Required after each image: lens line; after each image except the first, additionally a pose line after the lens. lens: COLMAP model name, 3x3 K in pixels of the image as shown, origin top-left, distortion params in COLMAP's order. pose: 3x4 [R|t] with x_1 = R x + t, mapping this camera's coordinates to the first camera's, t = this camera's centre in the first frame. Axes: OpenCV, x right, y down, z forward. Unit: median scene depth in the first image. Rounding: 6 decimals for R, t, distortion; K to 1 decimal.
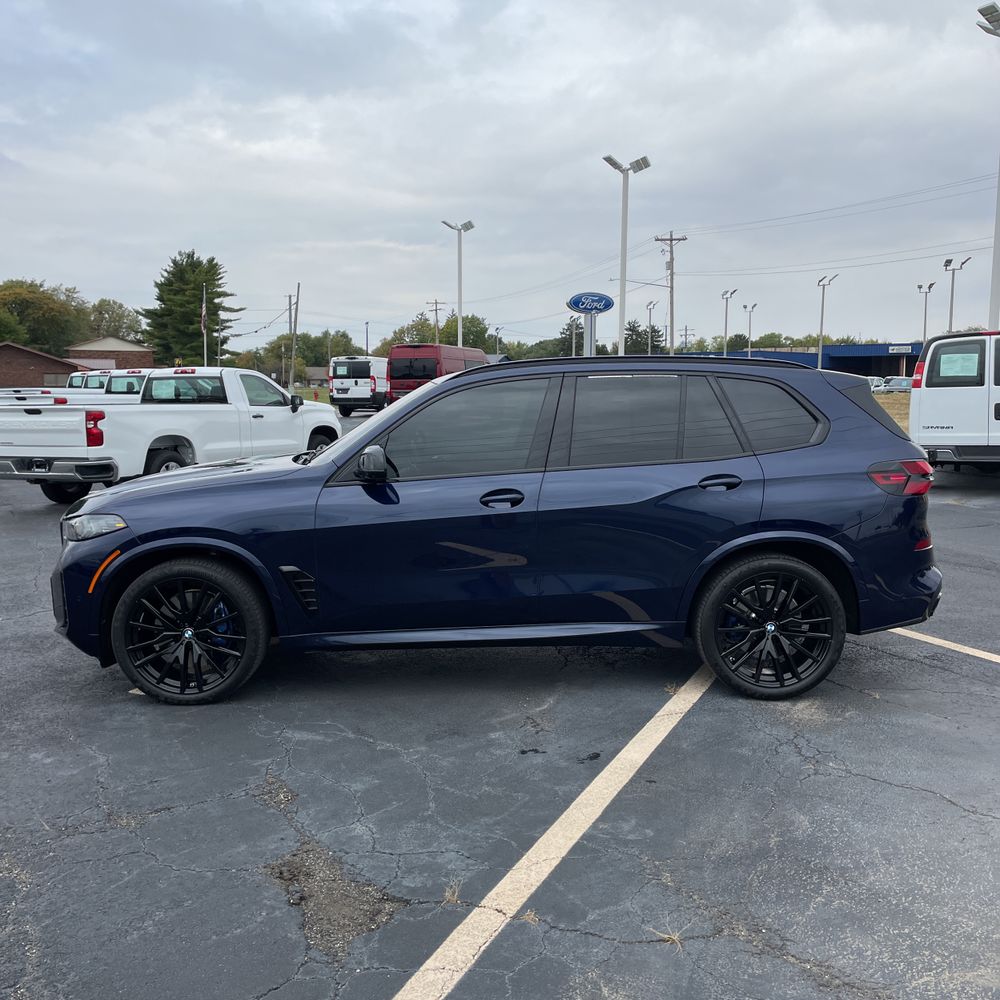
lens RADIAL K [[1013.7, 0, 518.6], [0, 1013.7, 490.3], [0, 0, 1]] dist [0.032418, 0.000000]
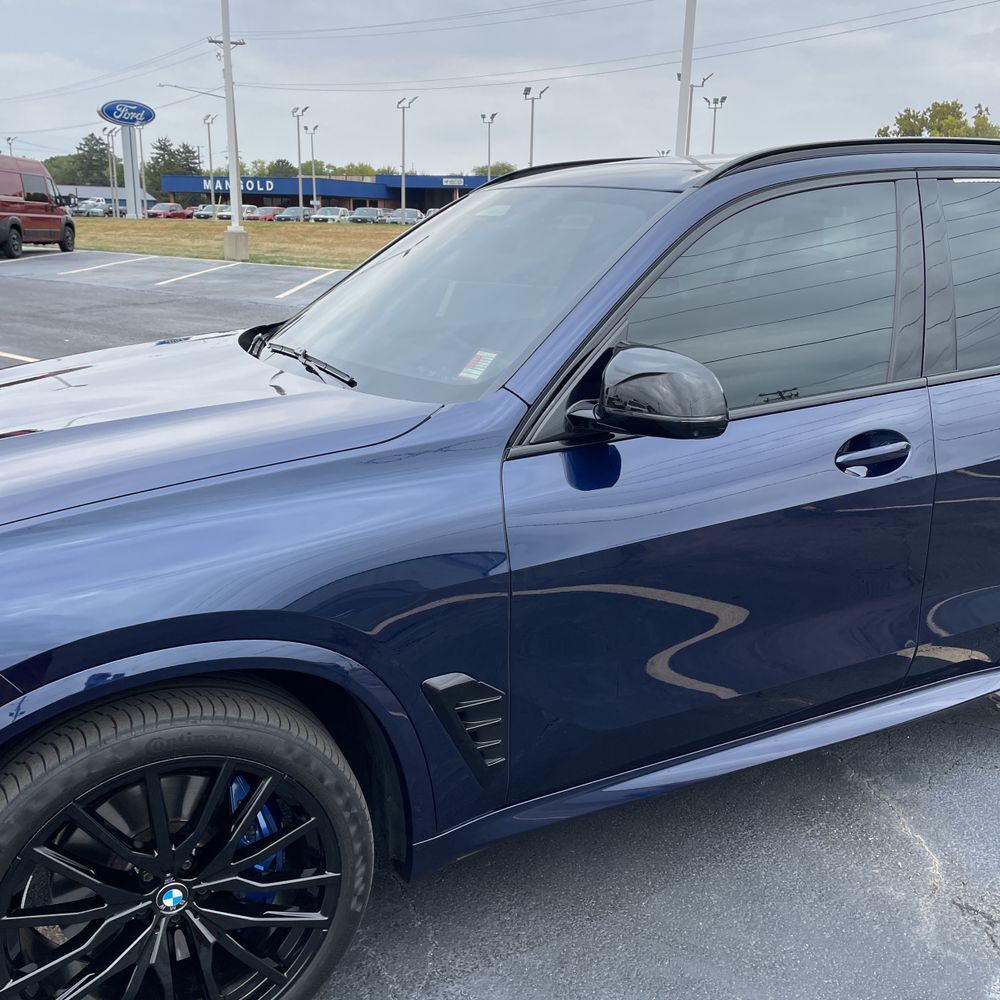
lens RADIAL K [[1013.7, 0, 503.4], [0, 1013.7, 491.0], [0, 0, 1]] dist [0.032418, 0.000000]
pose [[0.909427, -0.093343, 0.405252, -0.119208], [0.027030, 0.985691, 0.166379, -0.018645], [-0.414983, -0.140356, 0.898938, 0.220791]]
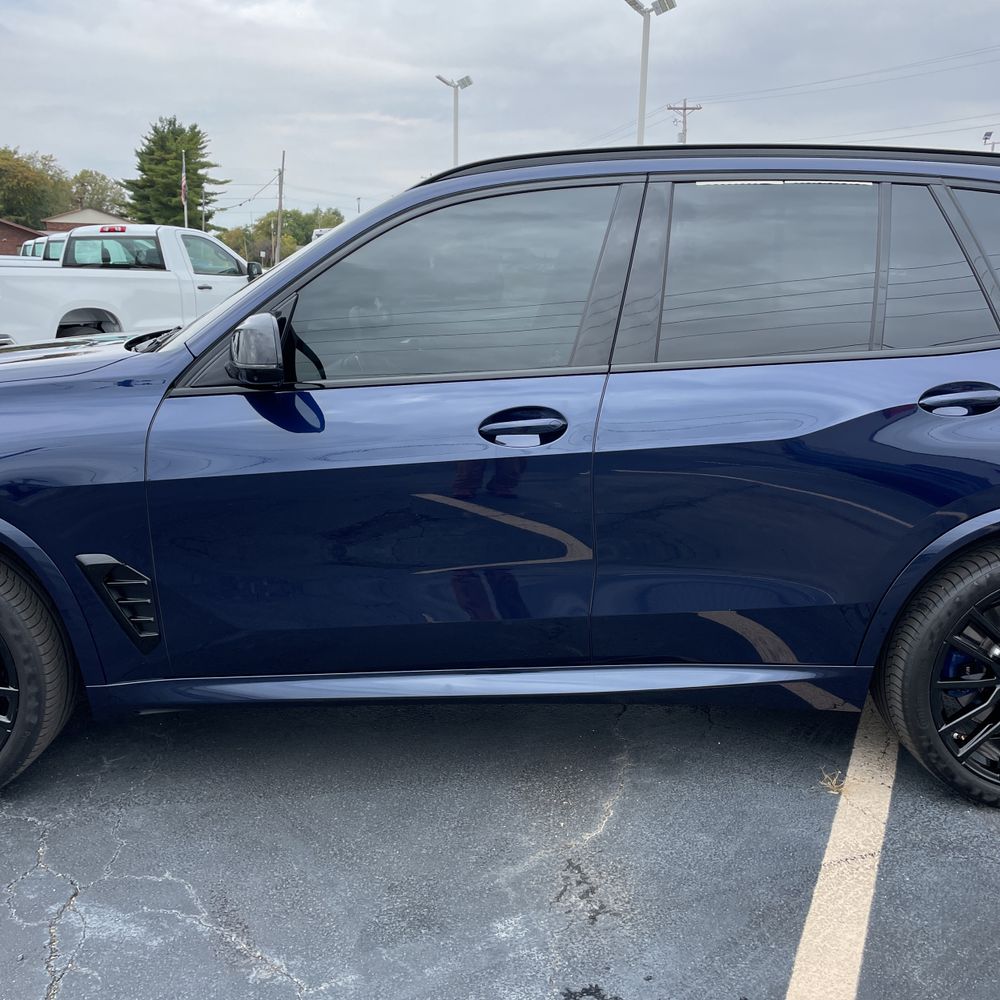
lens RADIAL K [[1013.7, 0, 509.7], [0, 1013.7, 487.9], [0, 0, 1]] dist [0.032418, 0.000000]
pose [[0.999883, 0.015051, -0.002795, -0.007134], [-0.014658, 0.993972, 0.108646, -0.005254], [0.004413, -0.108592, 0.994077, 0.168065]]
